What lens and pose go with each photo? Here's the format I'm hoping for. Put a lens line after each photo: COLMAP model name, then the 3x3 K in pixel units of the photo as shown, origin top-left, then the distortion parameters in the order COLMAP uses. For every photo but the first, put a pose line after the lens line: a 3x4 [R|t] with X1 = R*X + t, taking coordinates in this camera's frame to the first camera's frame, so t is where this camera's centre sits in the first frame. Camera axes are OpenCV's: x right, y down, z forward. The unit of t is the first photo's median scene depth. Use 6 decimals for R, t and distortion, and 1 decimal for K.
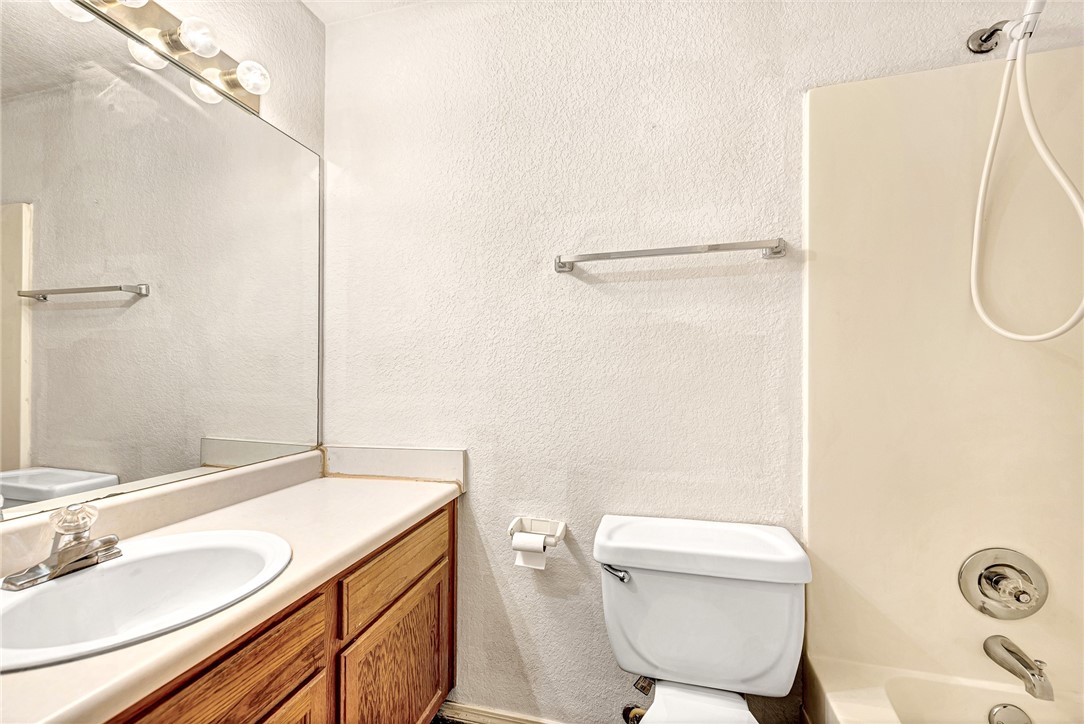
lens RADIAL K [[432.8, 0, 536.1], [0, 432.8, 368.7], [0, 0, 1]] dist [0.013697, -0.003761]
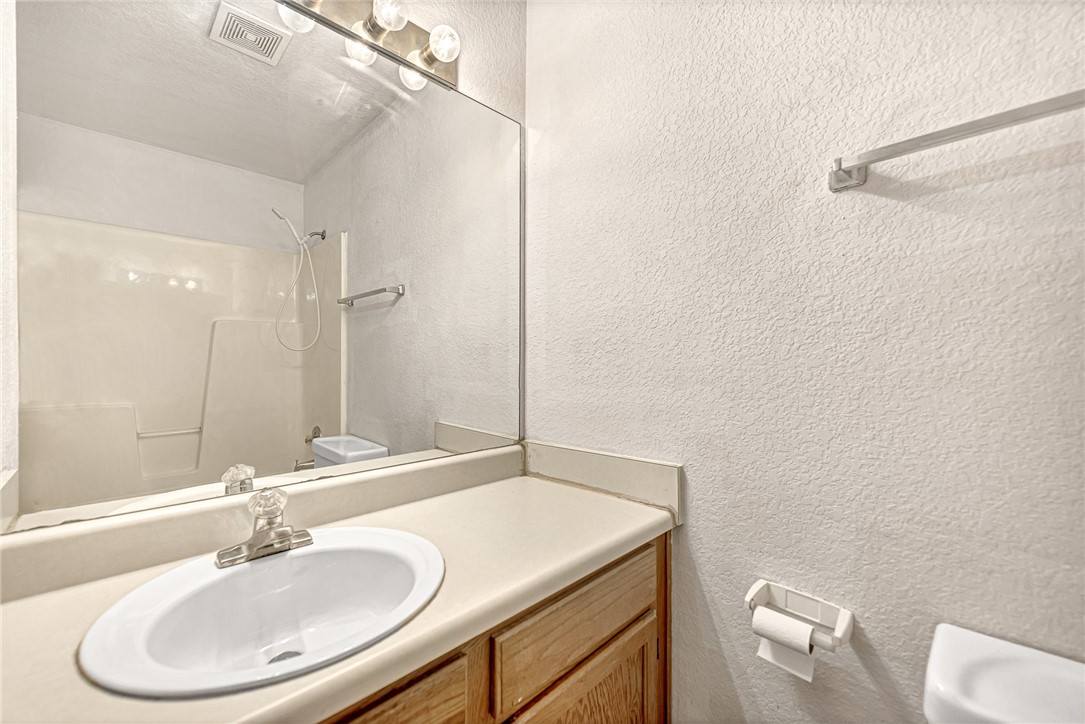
lens RADIAL K [[433.2, 0, 547.3], [0, 433.2, 359.8], [0, 0, 1]] dist [0.013697, -0.003761]
pose [[0.870658, -0.003283, -0.491877, -0.000504], [0.003345, 0.999994, -0.000754, 0.009585], [0.491877, -0.000989, 0.870664, 0.275530]]
